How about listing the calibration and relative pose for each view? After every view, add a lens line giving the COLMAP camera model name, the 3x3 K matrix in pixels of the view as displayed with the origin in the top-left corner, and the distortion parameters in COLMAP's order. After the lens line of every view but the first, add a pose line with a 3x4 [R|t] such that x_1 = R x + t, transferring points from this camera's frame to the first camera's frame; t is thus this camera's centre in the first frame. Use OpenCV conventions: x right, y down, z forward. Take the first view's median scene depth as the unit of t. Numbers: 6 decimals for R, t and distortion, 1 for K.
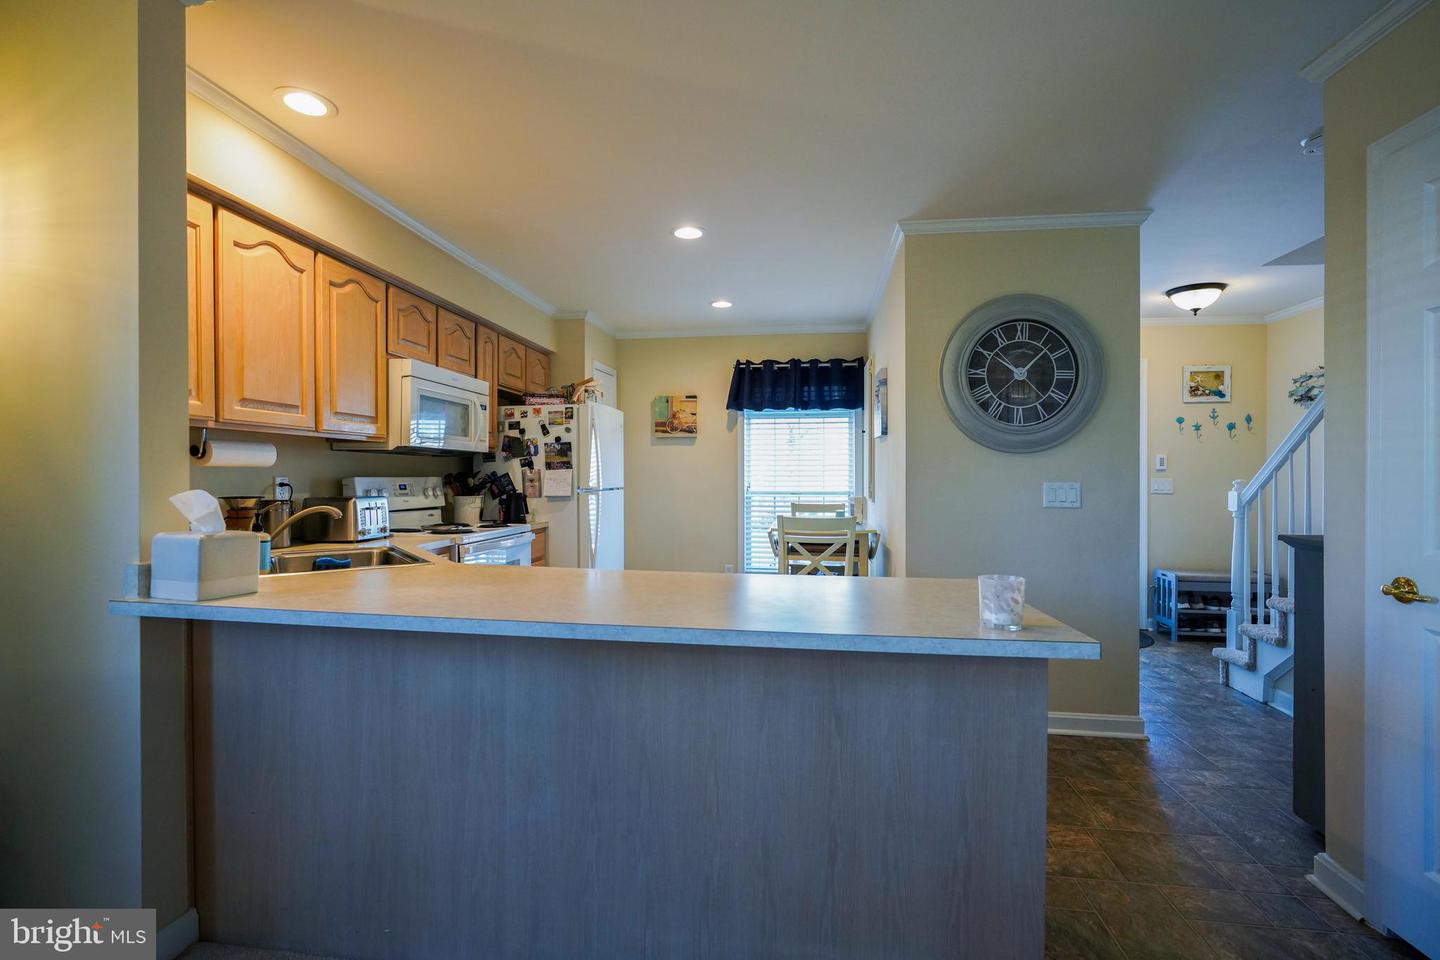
lens RADIAL K [[645.8, 0, 717.2], [0, 645.8, 481.6], [0, 0, 1]] dist [-0.013247, 0.005160]
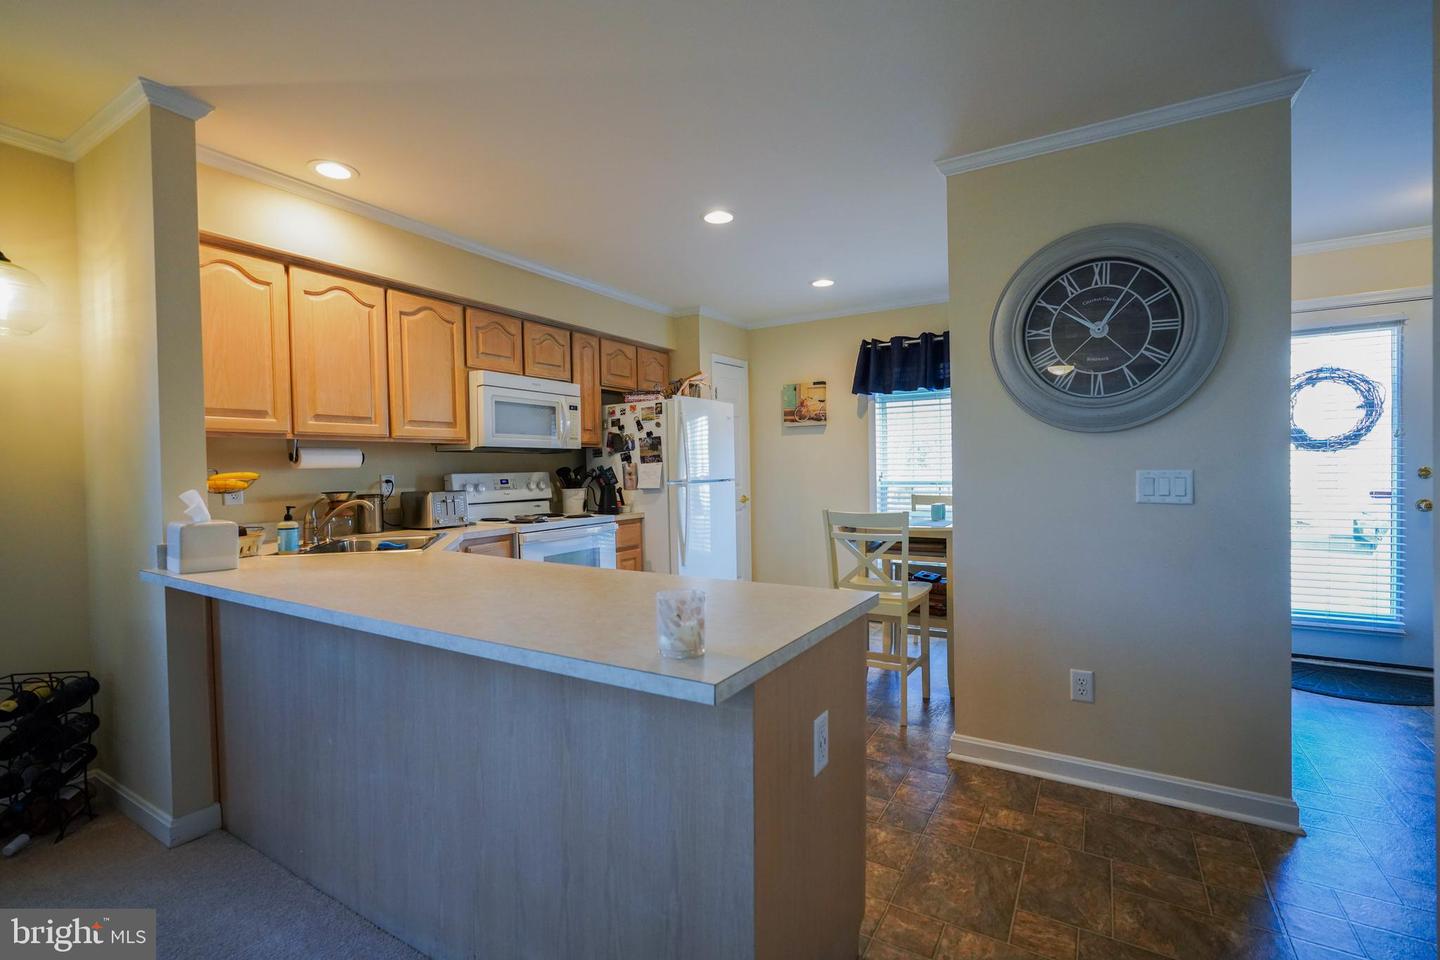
lens RADIAL K [[645.8, 0, 714.9], [0, 645.8, 483.4], [0, 0, 1]] dist [-0.013247, 0.005160]
pose [[0.917761, -0.006310, -0.397083, 0.323404], [0.014726, 0.999727, 0.018150, -0.003736], [0.396860, -0.022505, 0.917603, 0.098911]]
